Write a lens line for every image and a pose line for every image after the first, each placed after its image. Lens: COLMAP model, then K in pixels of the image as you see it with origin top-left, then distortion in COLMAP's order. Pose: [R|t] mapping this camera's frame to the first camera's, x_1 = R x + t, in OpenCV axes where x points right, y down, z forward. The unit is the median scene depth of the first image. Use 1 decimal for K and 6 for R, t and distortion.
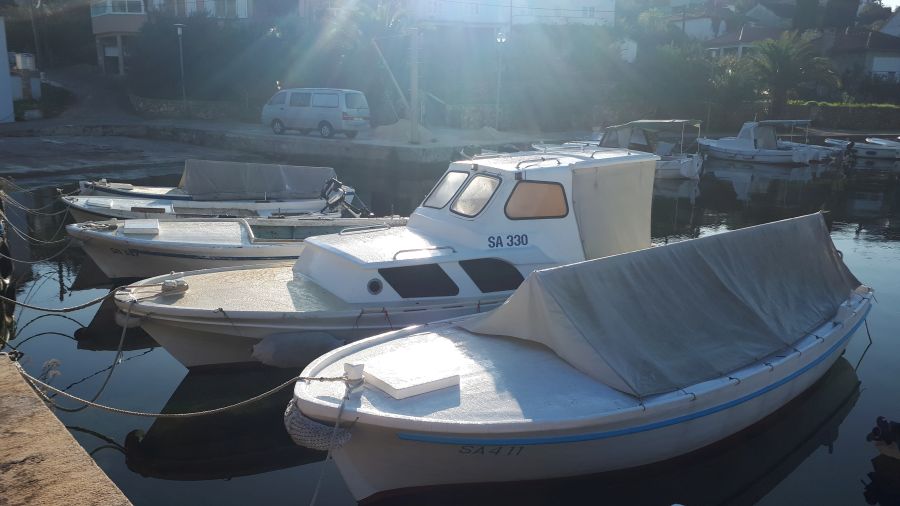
lens RADIAL K [[703.0, 0, 446.2], [0, 703.0, 267.3], [0, 0, 1]] dist [0.063507, -0.089515]
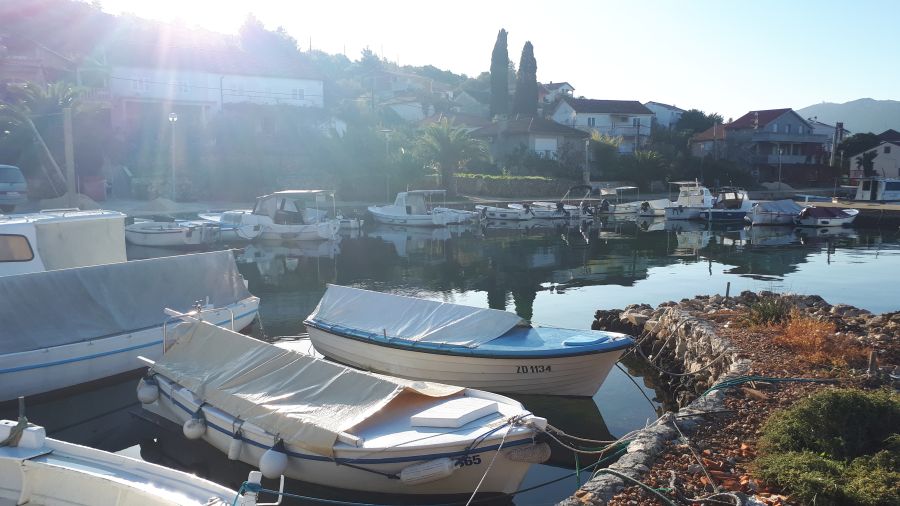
lens RADIAL K [[703.0, 0, 446.2], [0, 703.0, 267.3], [0, 0, 1]] dist [0.063507, -0.089515]
pose [[0.946104, -0.048540, 0.320205, 0.113119], [0.080349, 0.992973, -0.086880, 0.028622], [-0.313738, 0.107925, 0.943356, -0.120985]]
